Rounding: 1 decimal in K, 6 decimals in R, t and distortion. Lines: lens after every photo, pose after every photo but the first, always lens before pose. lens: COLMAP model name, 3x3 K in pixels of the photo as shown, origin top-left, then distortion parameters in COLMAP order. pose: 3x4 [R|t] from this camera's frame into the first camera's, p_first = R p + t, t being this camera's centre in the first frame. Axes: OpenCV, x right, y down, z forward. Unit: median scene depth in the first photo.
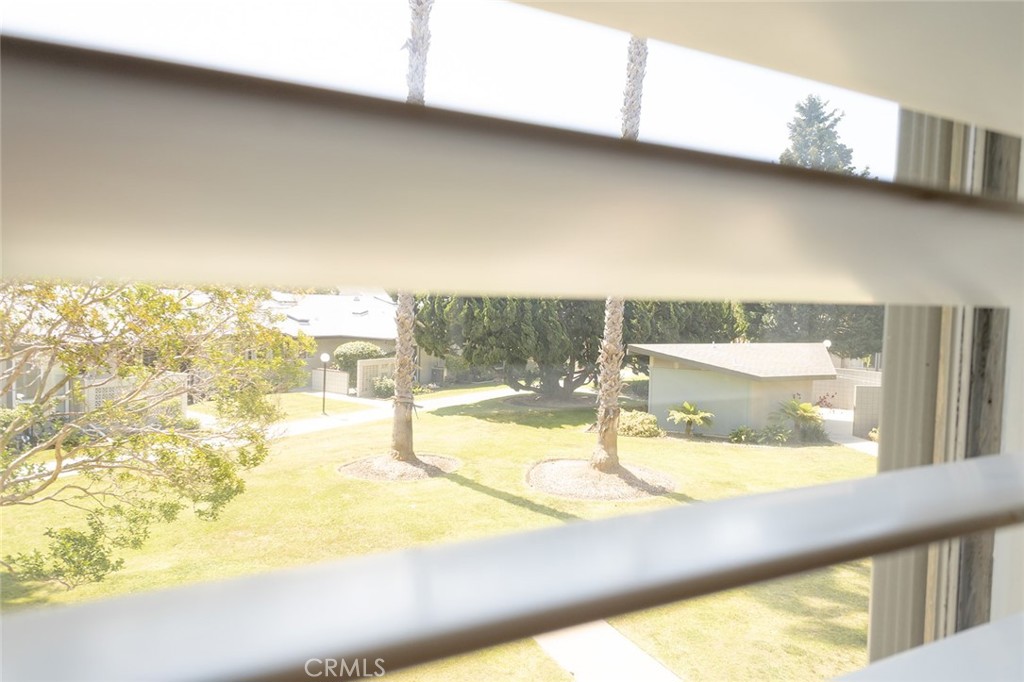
lens RADIAL K [[683.7, 0, 512.3], [0, 683.7, 343.4], [0, 0, 1]] dist [0.028455, -0.018695]
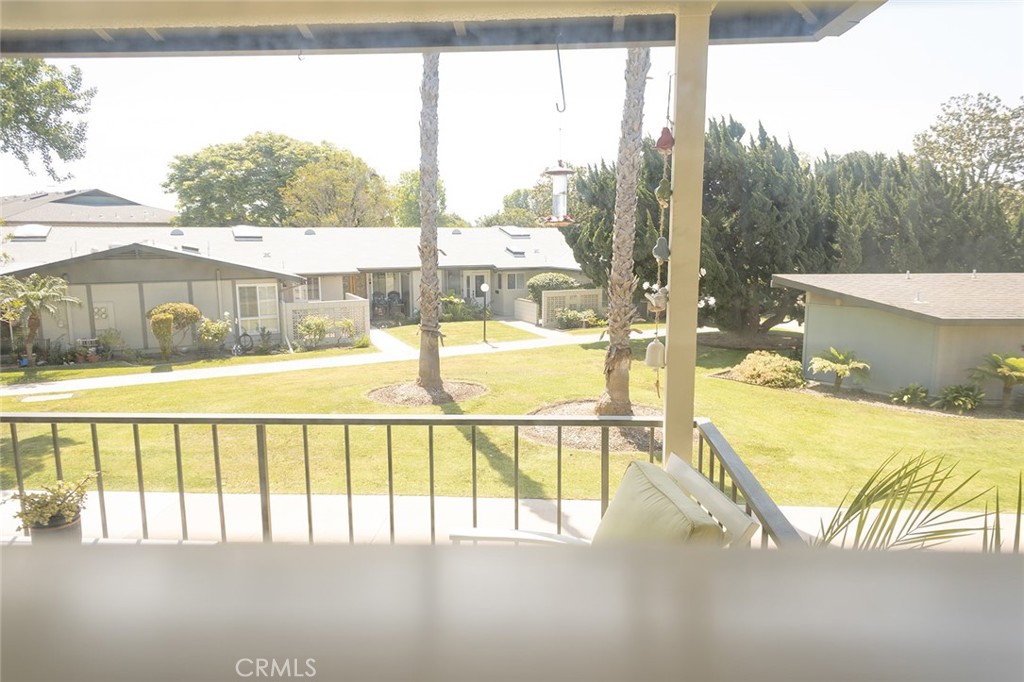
lens RADIAL K [[683.7, 0, 512.1], [0, 683.7, 336.2], [0, 0, 1]] dist [0.028455, -0.018695]
pose [[0.862692, 0.044942, -0.503729, 0.327165], [-0.001336, 0.996243, 0.086595, 0.004552], [0.505728, -0.074032, 0.859511, 0.133118]]
